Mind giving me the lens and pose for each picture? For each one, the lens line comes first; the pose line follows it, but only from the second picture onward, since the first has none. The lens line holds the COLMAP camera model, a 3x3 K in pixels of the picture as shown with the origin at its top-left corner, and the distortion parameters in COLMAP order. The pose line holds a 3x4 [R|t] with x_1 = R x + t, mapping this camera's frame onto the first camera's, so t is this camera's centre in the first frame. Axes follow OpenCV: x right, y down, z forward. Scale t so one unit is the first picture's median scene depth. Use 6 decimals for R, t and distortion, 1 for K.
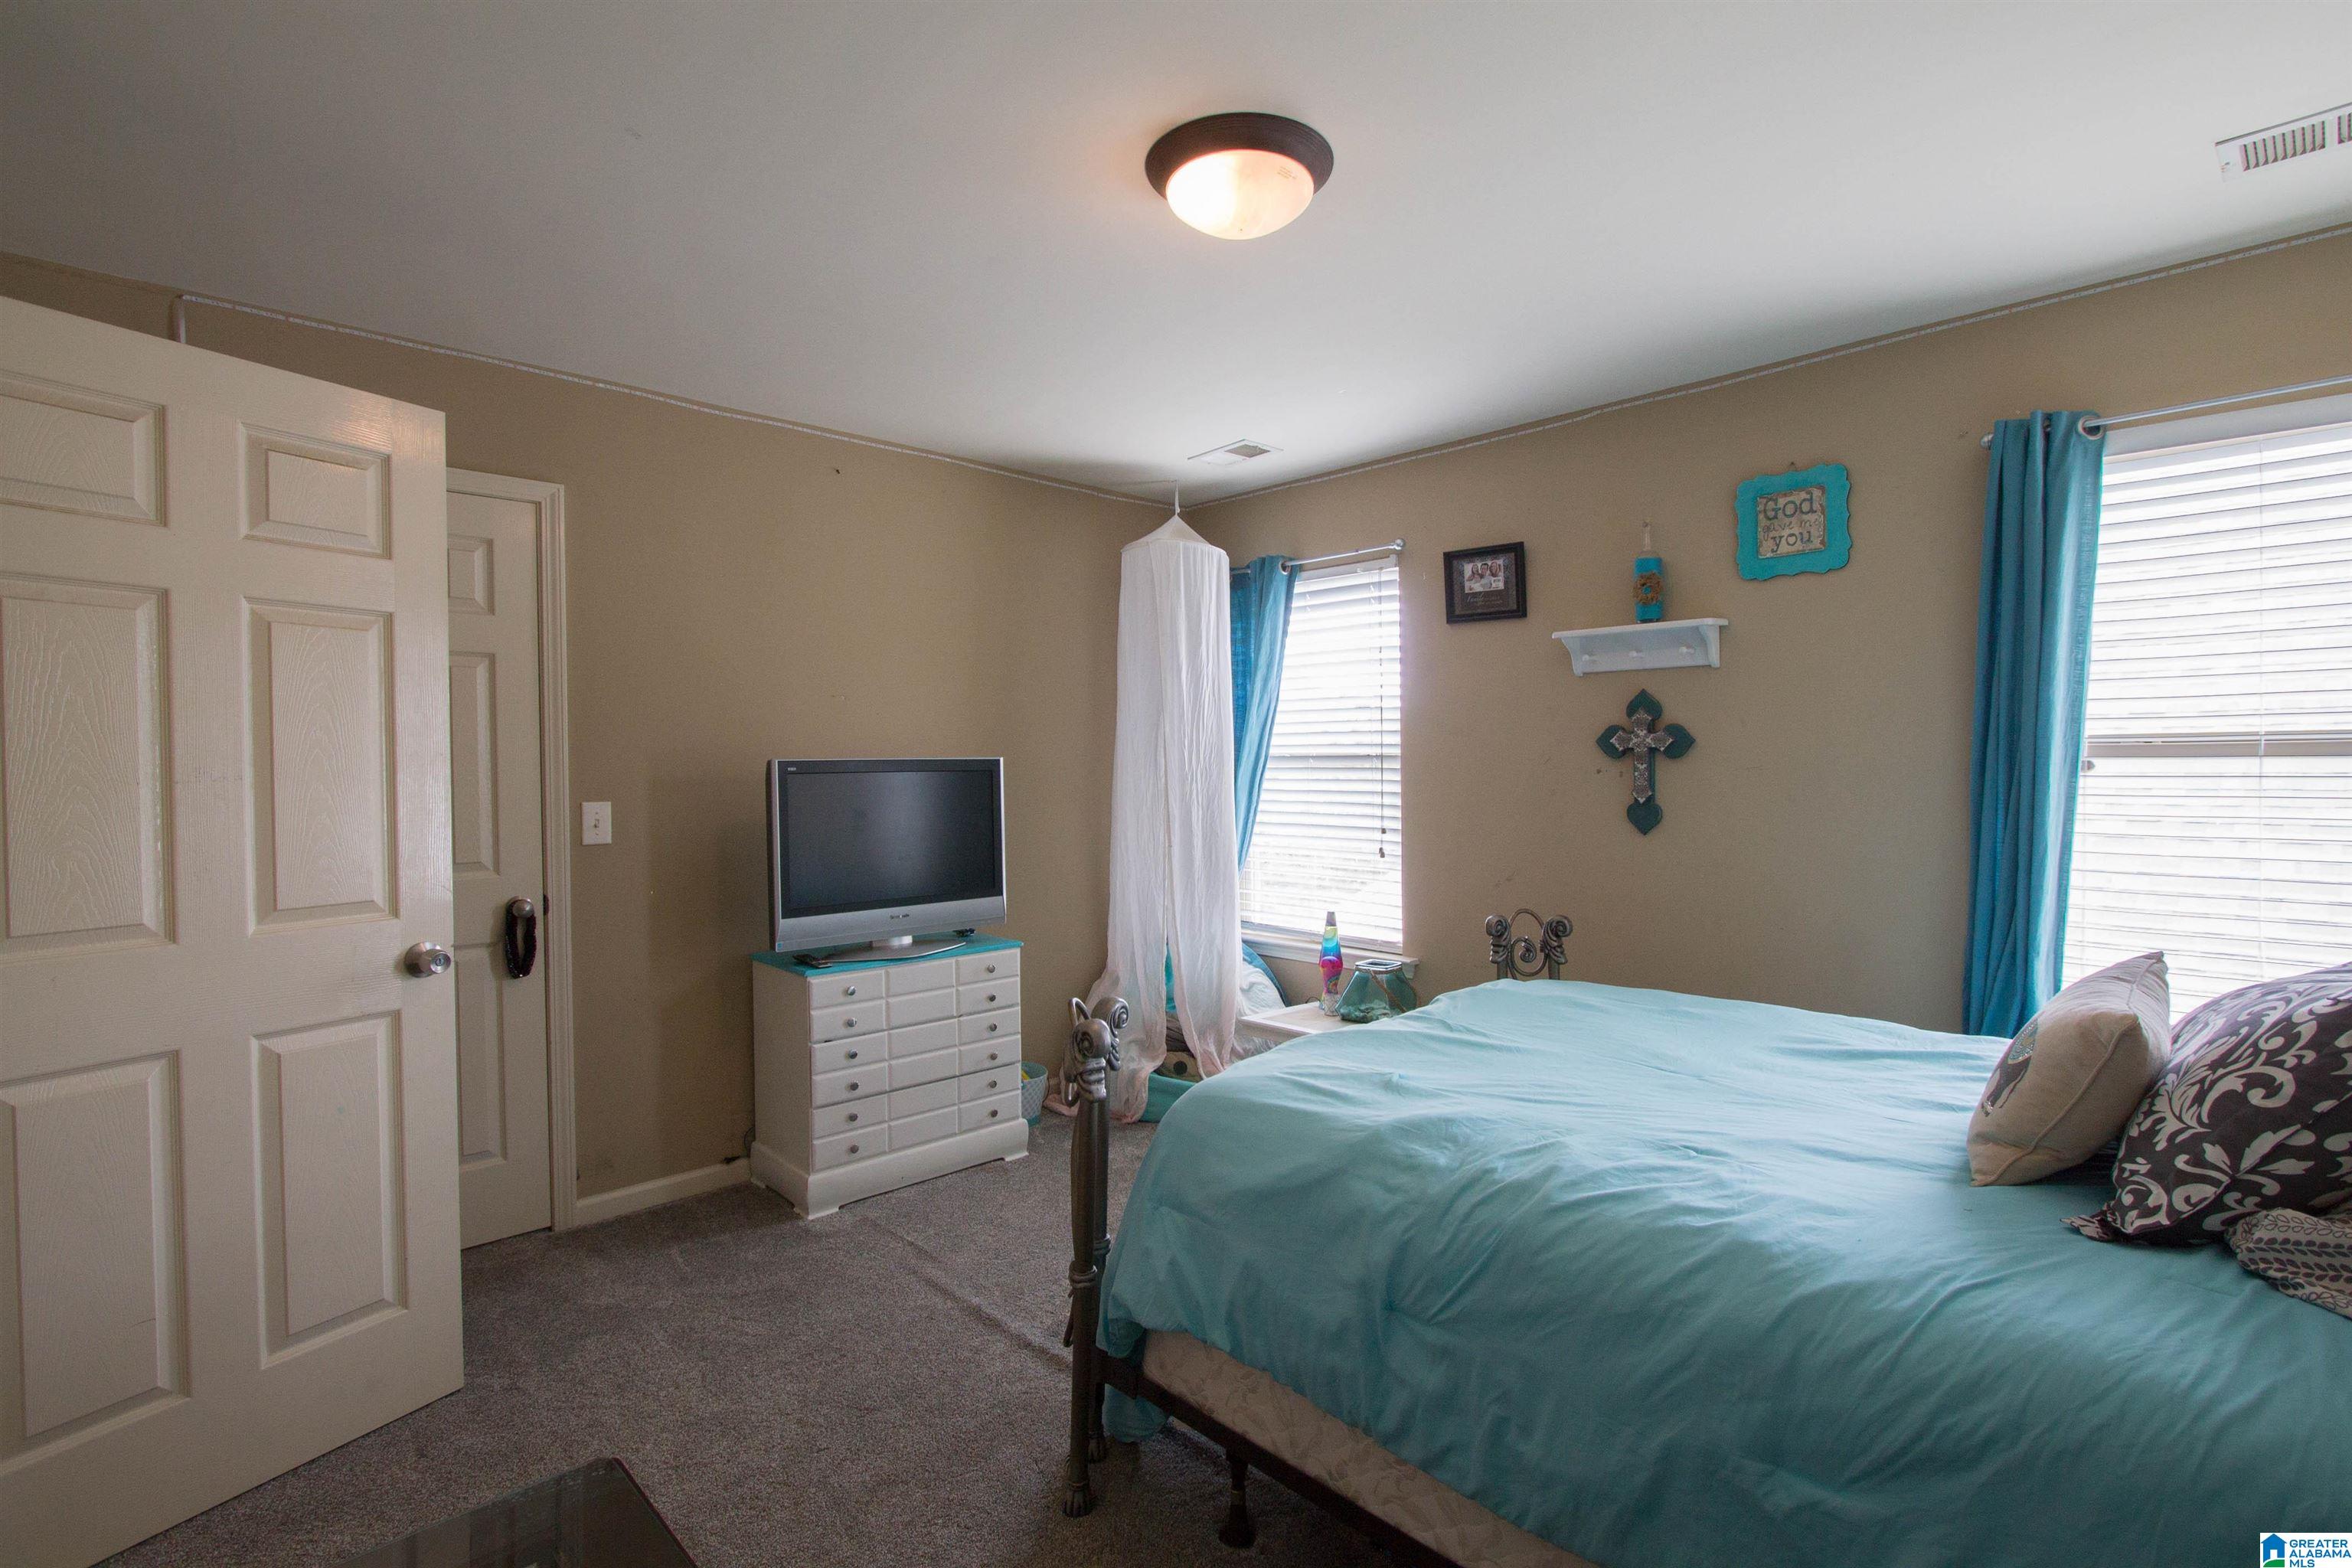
lens RADIAL K [[1105.2, 0, 1156.7], [0, 1105.2, 796.2], [0, 0, 1]] dist [-0.021505, 0.003481]
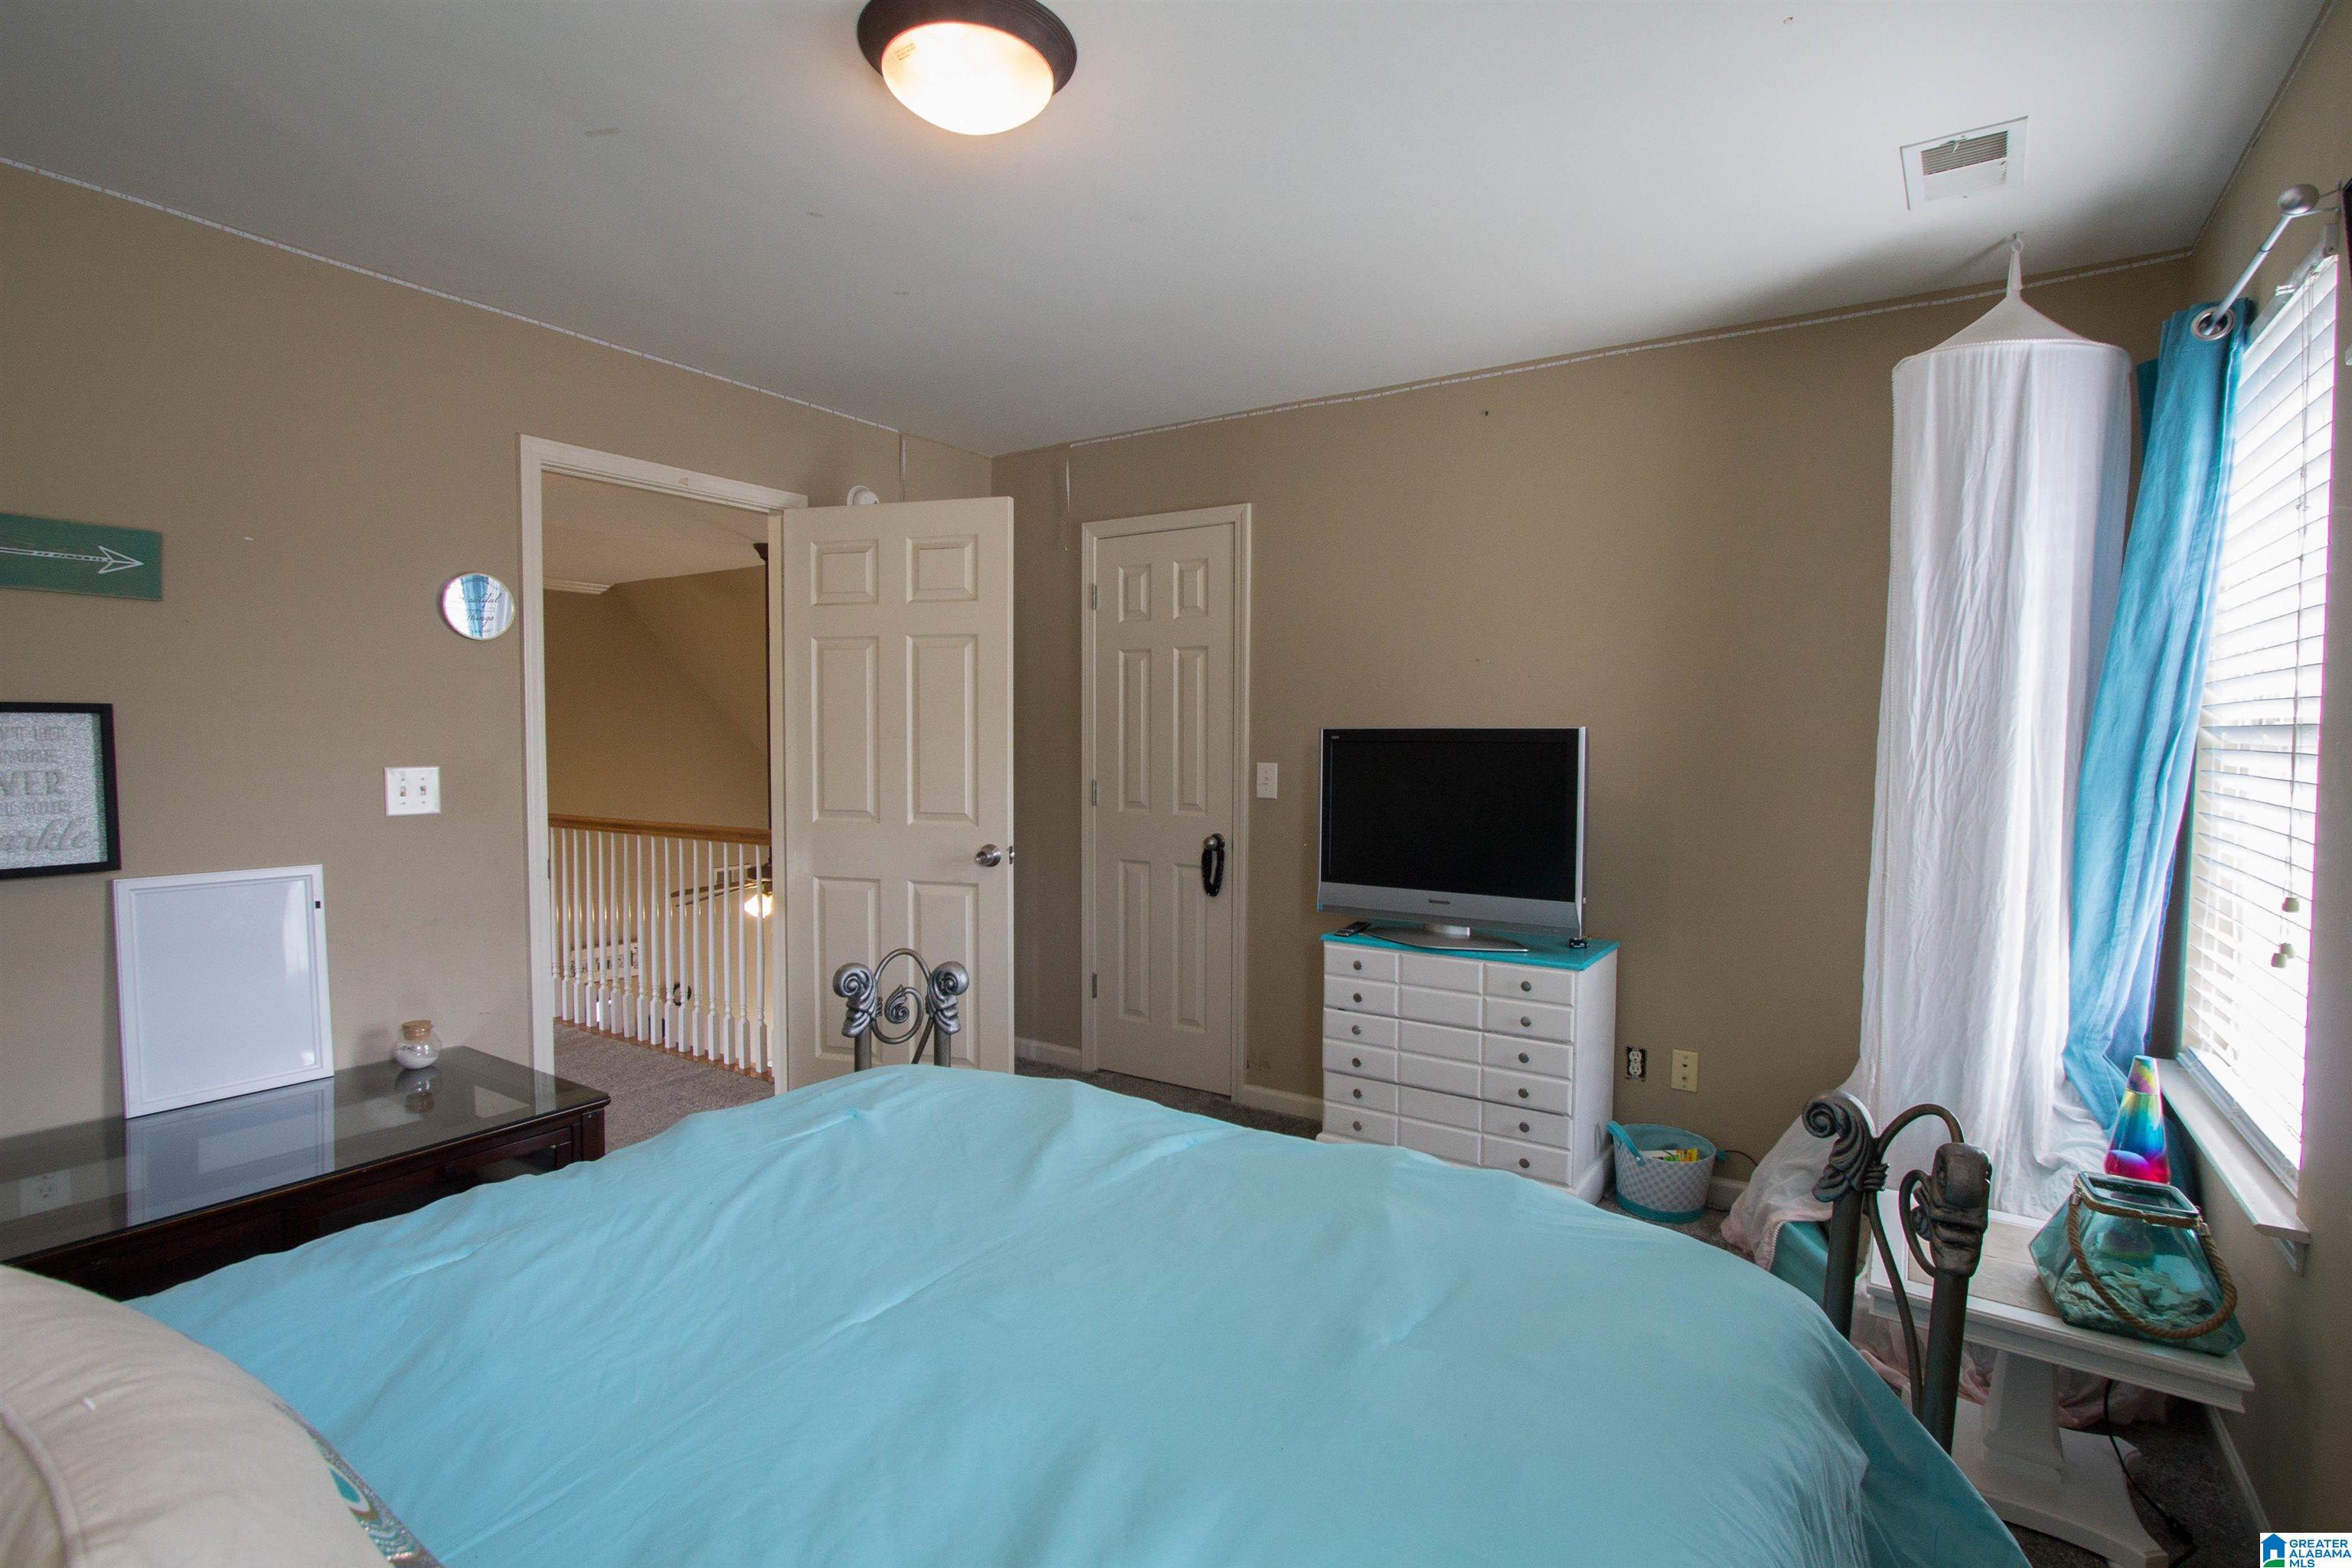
lens RADIAL K [[1105.2, 0, 1161.8], [0, 1105.2, 791.1], [0, 0, 1]] dist [-0.021505, 0.003481]
pose [[0.226575, 0.057782, -0.972278, 0.631236], [-0.035383, 0.998068, 0.051069, -0.021271], [0.973351, 0.022831, 0.228182, 0.610262]]
